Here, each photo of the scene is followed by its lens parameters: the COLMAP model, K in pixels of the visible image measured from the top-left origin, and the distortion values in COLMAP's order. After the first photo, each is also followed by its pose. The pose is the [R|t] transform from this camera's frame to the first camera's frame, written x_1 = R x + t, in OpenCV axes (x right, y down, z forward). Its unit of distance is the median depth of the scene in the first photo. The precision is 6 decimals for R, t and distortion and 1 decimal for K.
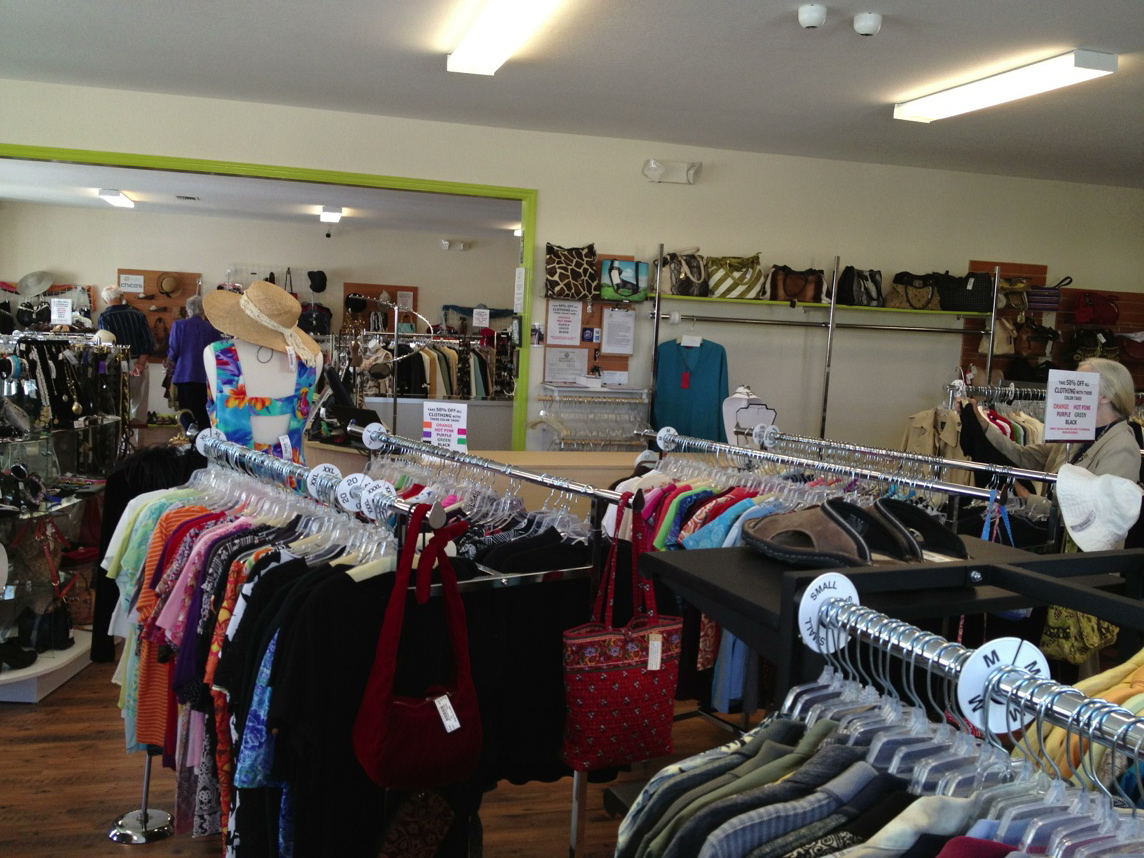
lens RADIAL K [[1060.6, 0, 563.3], [0, 1060.6, 437.1], [0, 0, 1]] dist [0.029852, 0.000000]
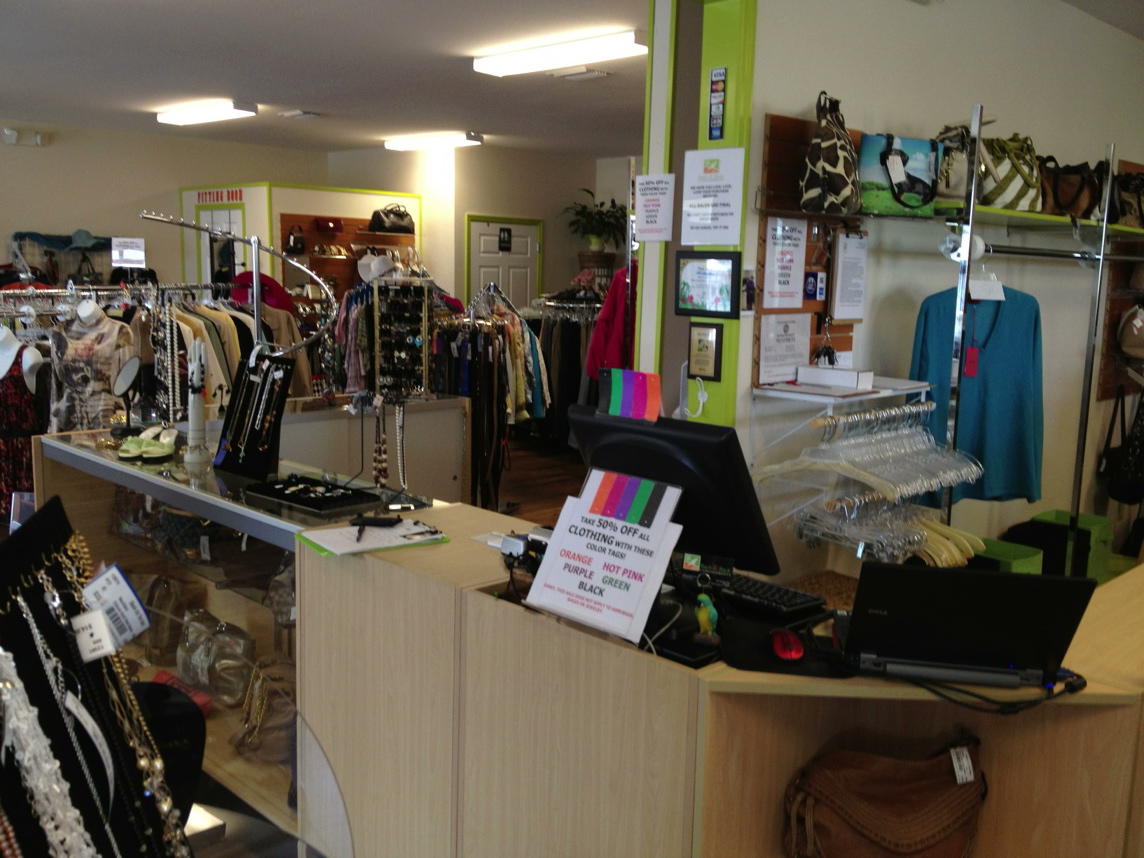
lens RADIAL K [[1060.6, 0, 585.5], [0, 1060.6, 446.5], [0, 0, 1]] dist [0.029852, 0.000000]
pose [[0.863810, -0.109511, 0.491772, -0.232556], [0.071311, 0.992840, 0.095833, -0.053643], [-0.498745, -0.047713, 0.865434, 0.426862]]
